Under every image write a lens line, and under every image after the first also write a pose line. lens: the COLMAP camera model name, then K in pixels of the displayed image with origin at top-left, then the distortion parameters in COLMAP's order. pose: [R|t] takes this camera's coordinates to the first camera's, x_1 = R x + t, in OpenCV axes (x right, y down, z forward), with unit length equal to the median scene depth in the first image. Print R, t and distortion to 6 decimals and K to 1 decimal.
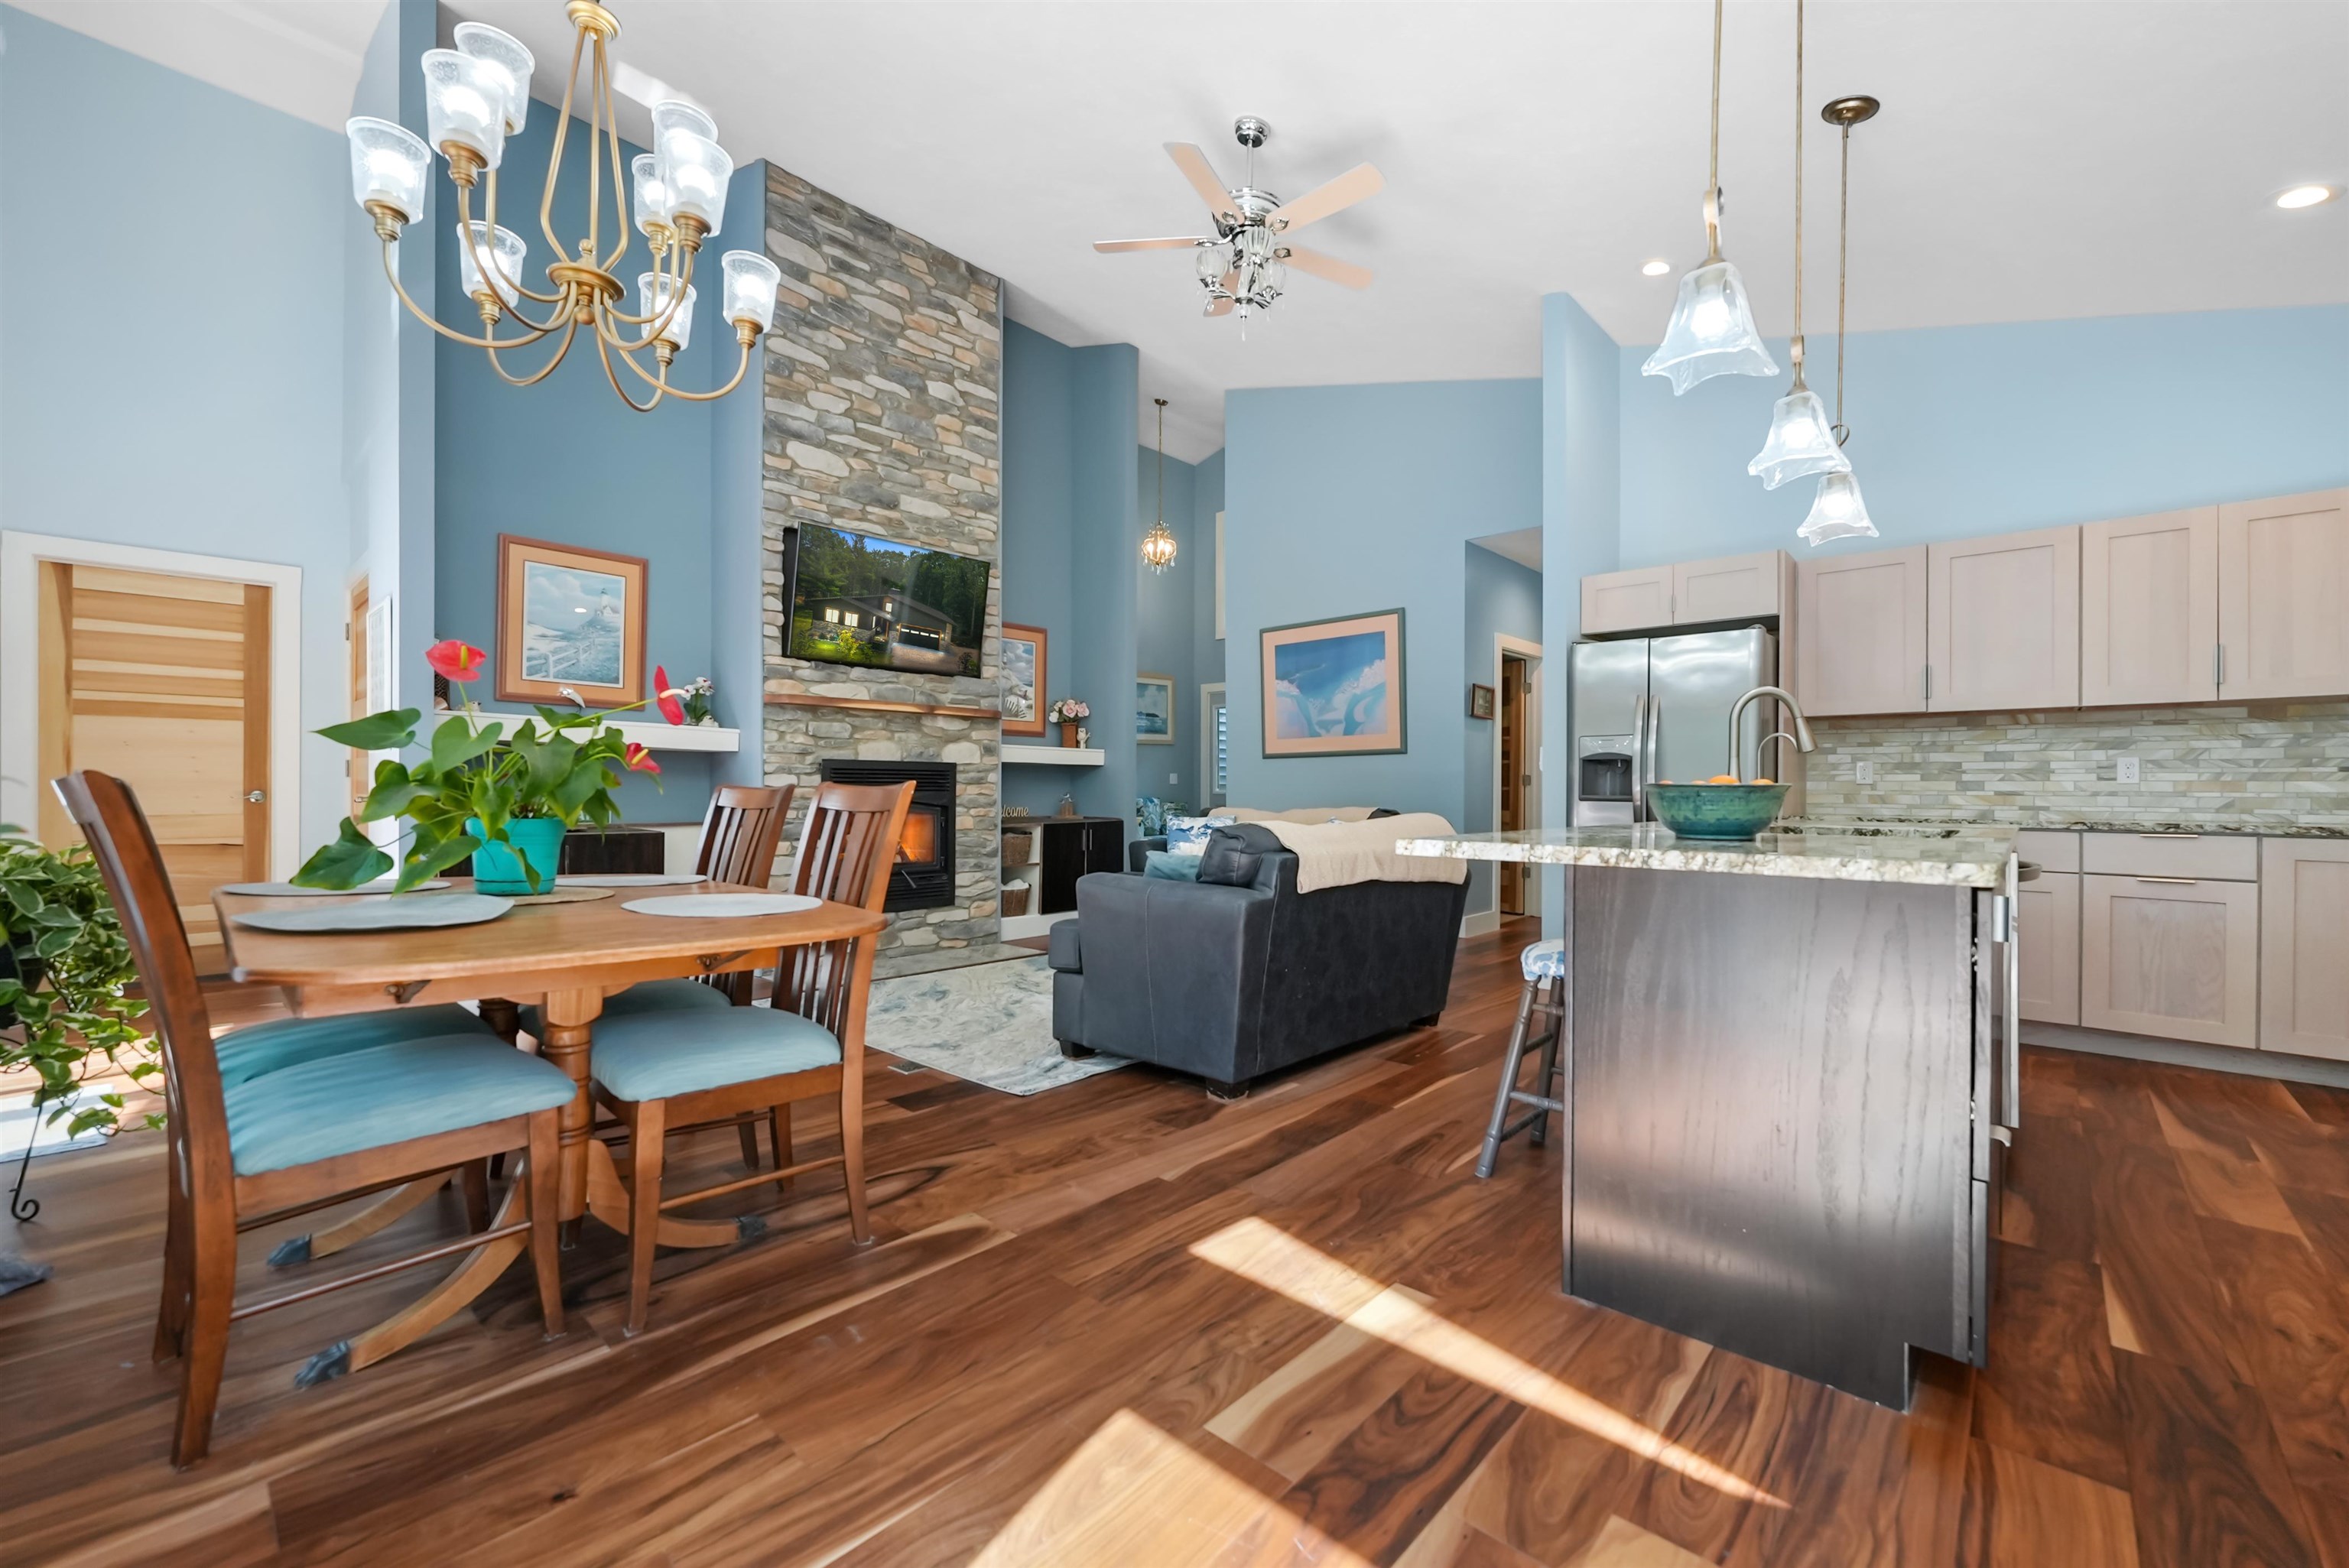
lens RADIAL K [[962.4, 0, 1159.6], [0, 962.4, 791.1], [0, 0, 1]] dist [-0.001878, -0.000058]
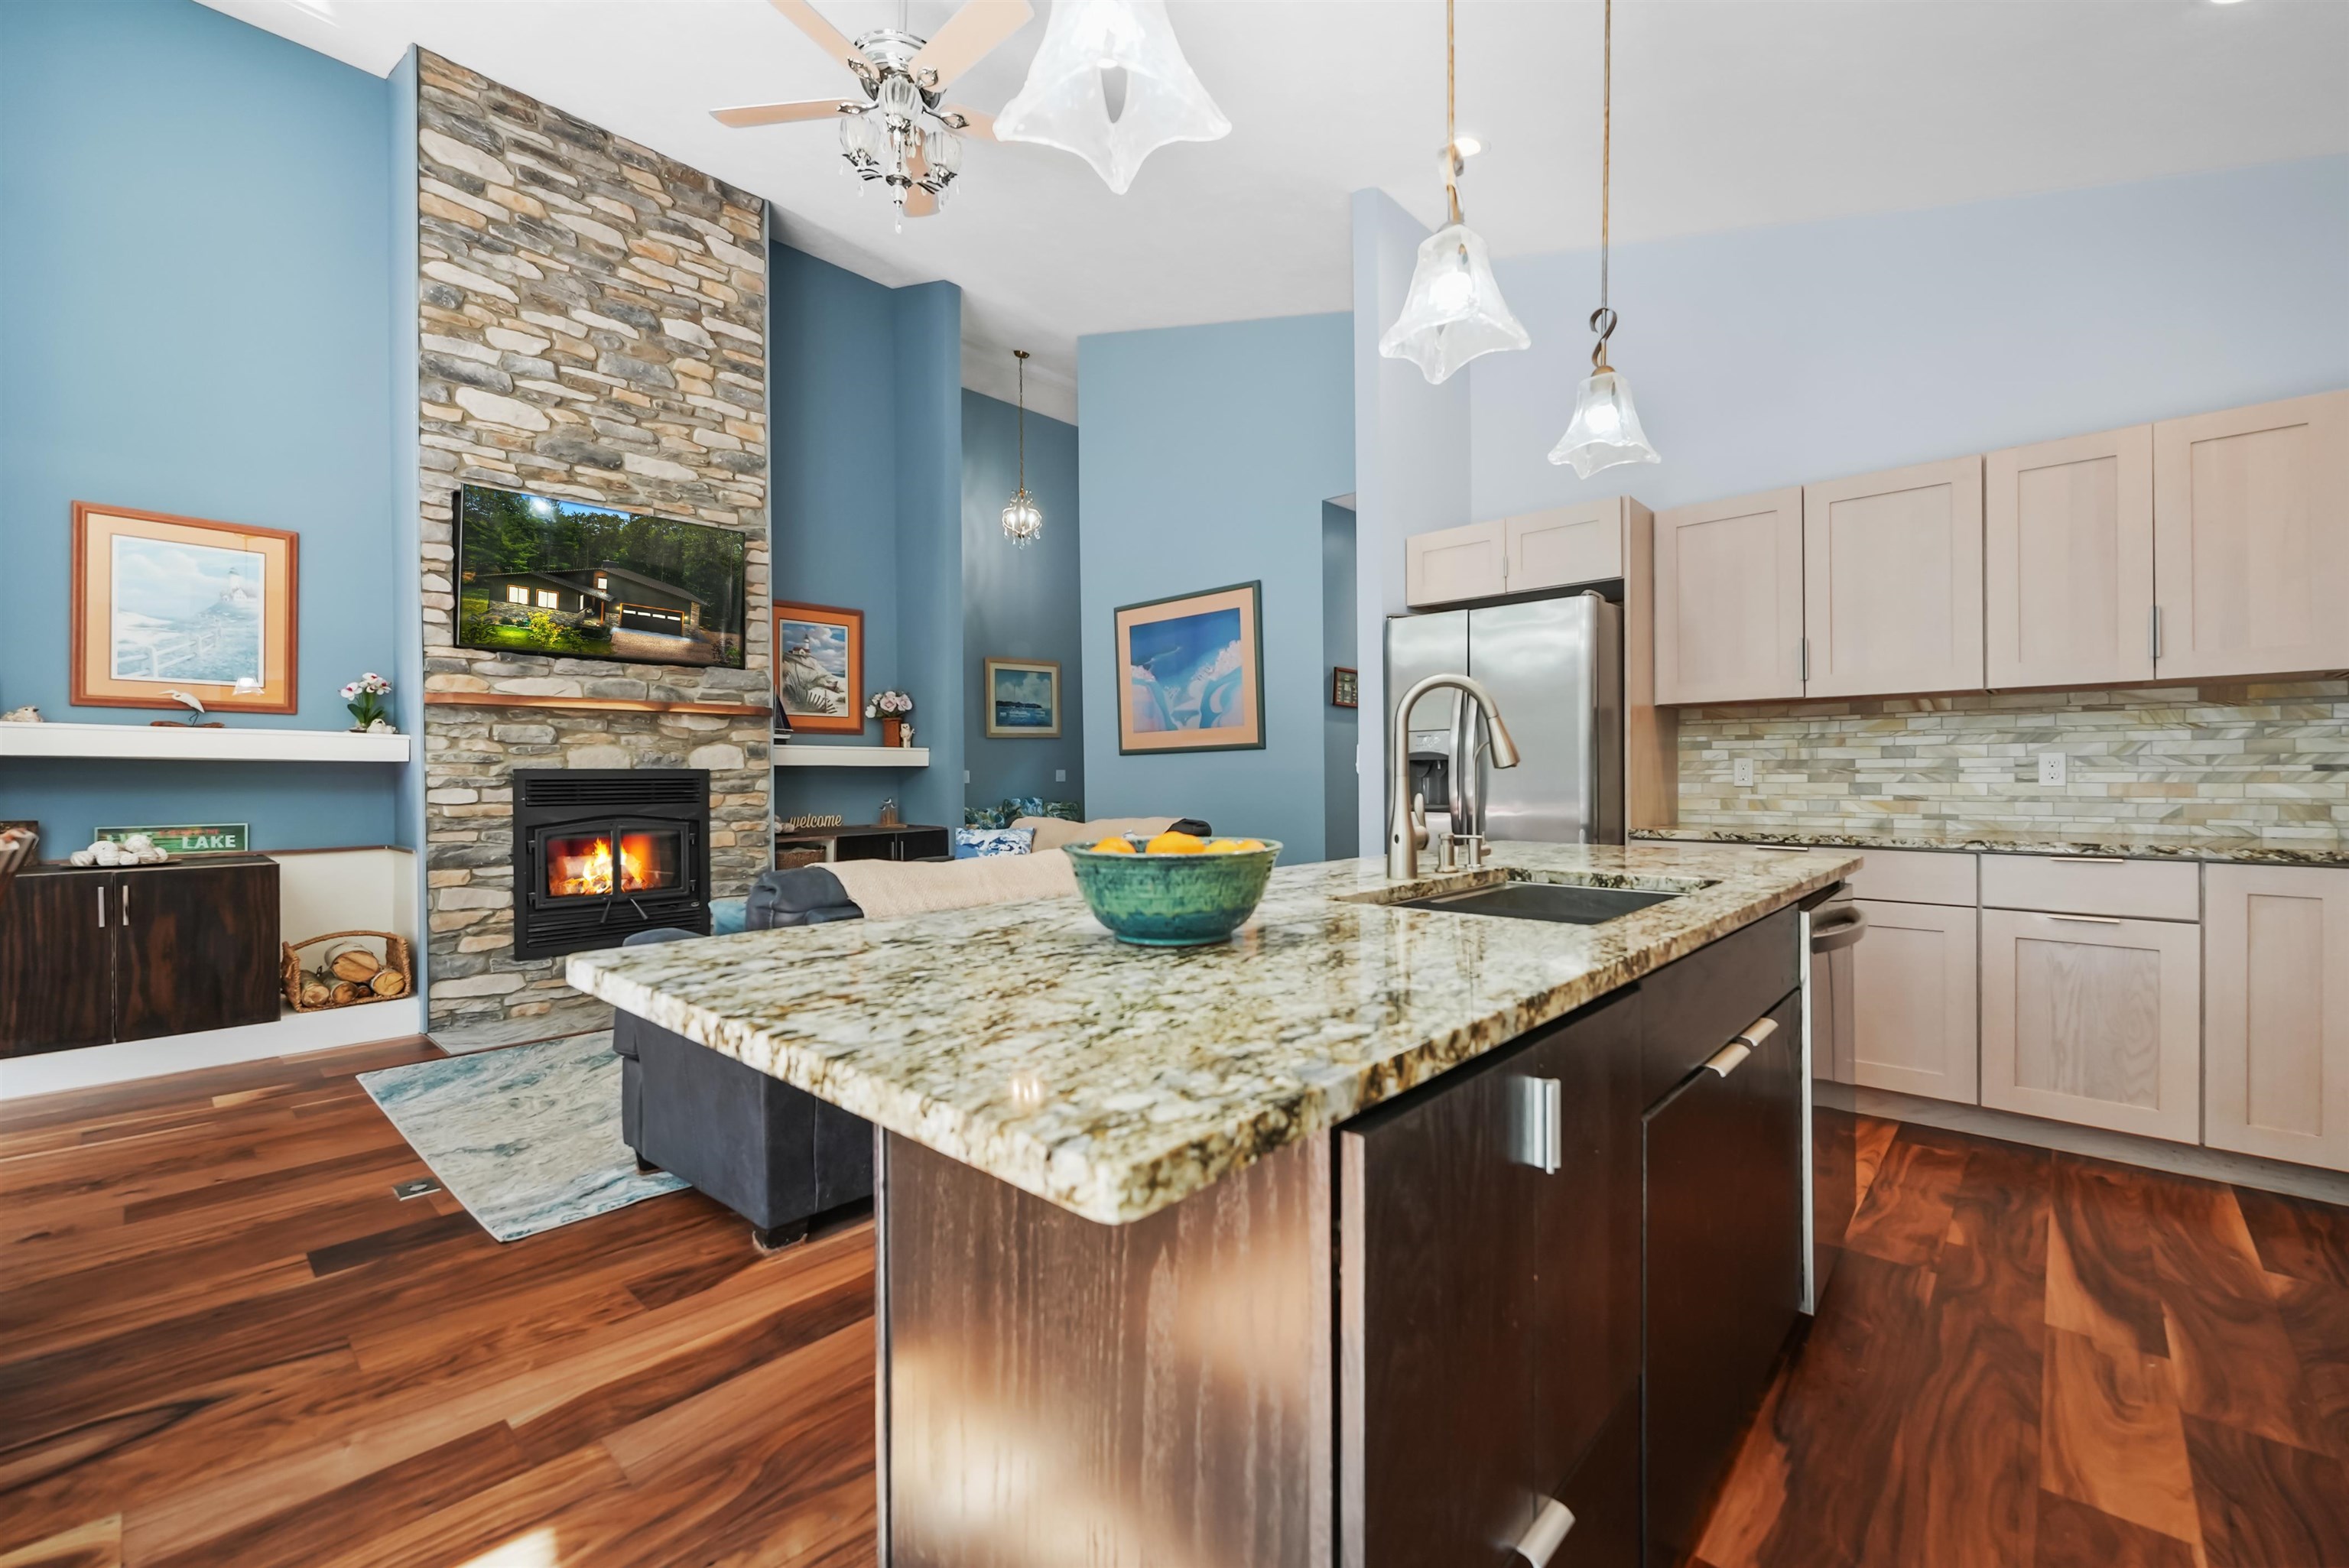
lens RADIAL K [[962.4, 0, 1194.3], [0, 962.4, 779.5], [0, 0, 1]] dist [-0.001878, -0.000058]
pose [[0.999912, -0.013074, -0.002032, 0.269692], [0.013084, 0.999903, 0.004863, -0.022931], [0.001968, -0.004889, 0.999986, 0.186018]]
